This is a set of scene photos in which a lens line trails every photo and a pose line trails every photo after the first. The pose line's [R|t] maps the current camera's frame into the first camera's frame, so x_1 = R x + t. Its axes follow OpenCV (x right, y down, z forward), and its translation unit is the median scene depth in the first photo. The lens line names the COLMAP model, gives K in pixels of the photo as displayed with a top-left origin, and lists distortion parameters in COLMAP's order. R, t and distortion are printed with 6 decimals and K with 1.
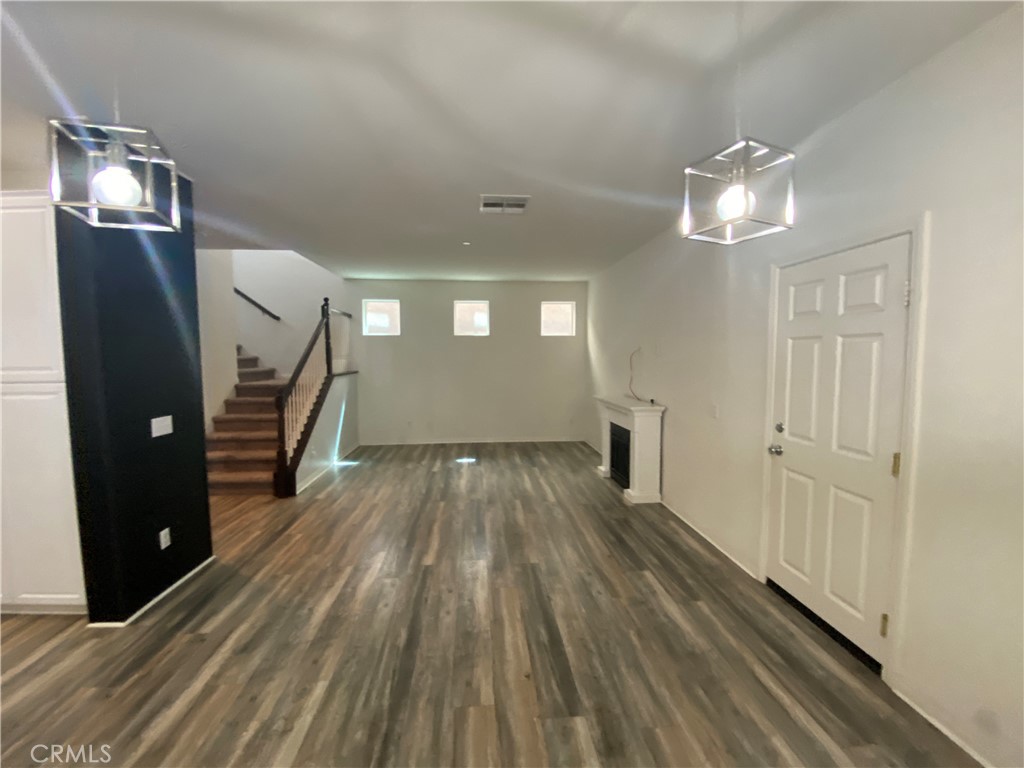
lens RADIAL K [[417.9, 0, 507.6], [0, 417.9, 383.1], [0, 0, 1]] dist [0.000627, -0.010524]
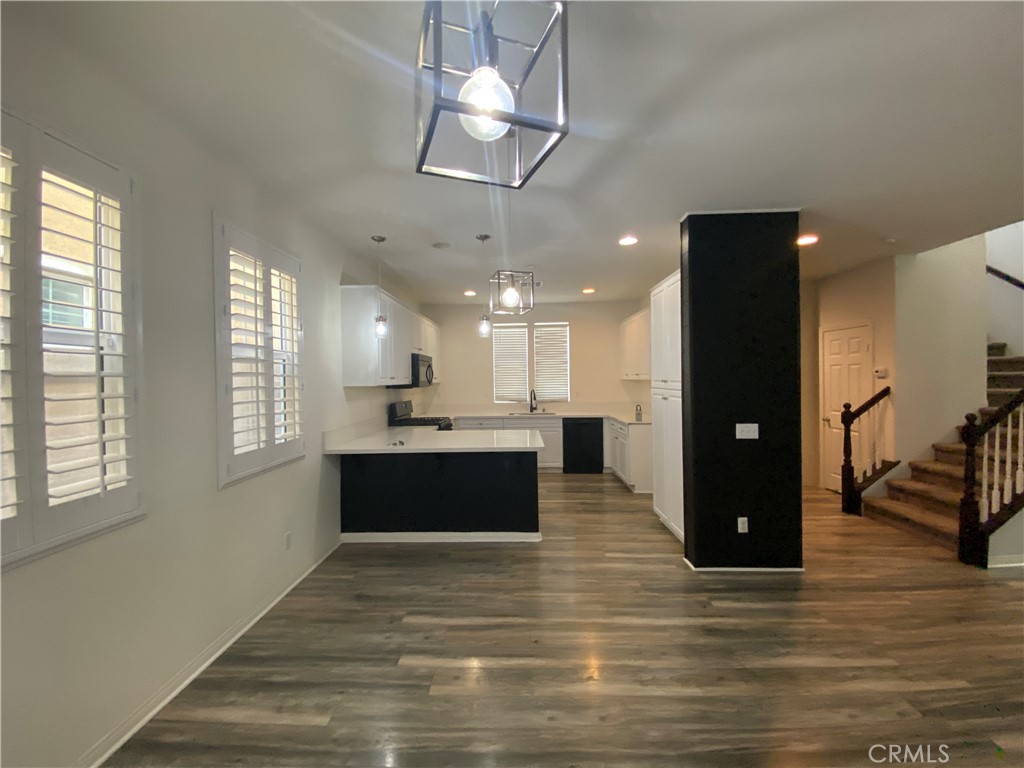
lens RADIAL K [[417.9, 0, 507.6], [0, 417.9, 383.1], [0, 0, 1]] dist [0.000627, -0.010524]
pose [[-0.103757, 0.010743, -0.994545, 0.427982], [-0.053363, 0.998441, 0.016352, -0.017709], [0.993170, 0.054769, -0.103022, 0.417378]]
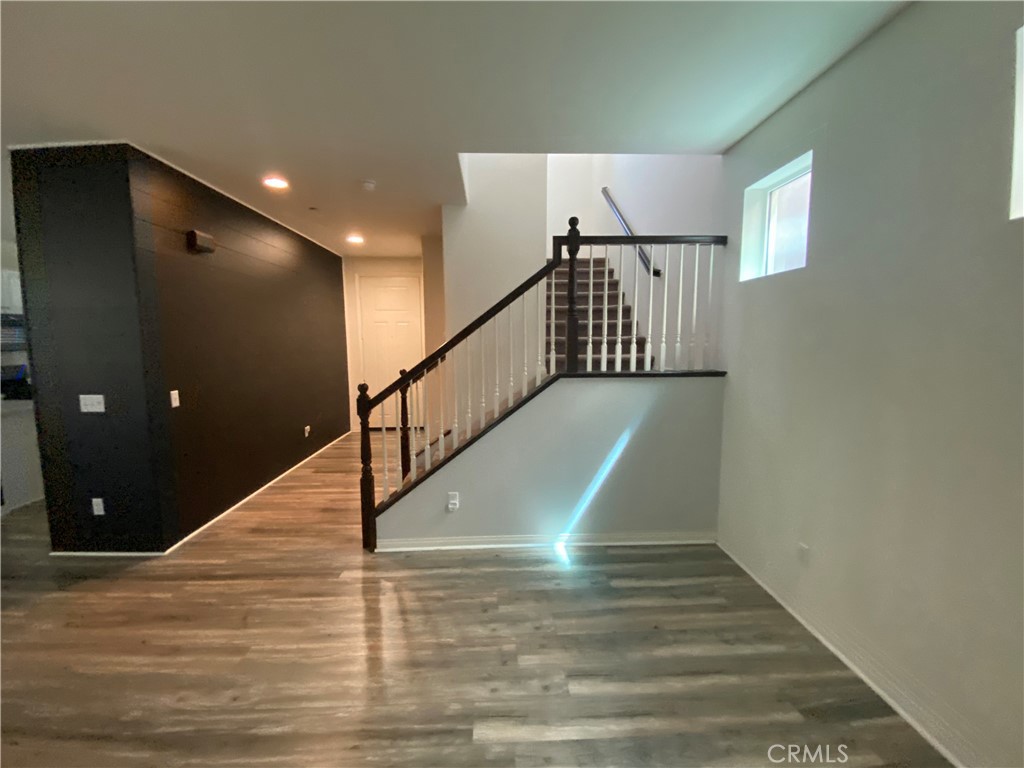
lens RADIAL K [[417.9, 0, 507.6], [0, 417.9, 383.1], [0, 0, 1]] dist [0.000627, -0.010524]
pose [[-0.032641, 0.109030, -0.993502, 0.167731], [-0.063030, 0.991829, 0.110917, -0.127324], [0.997478, 0.066241, -0.025502, 2.019818]]
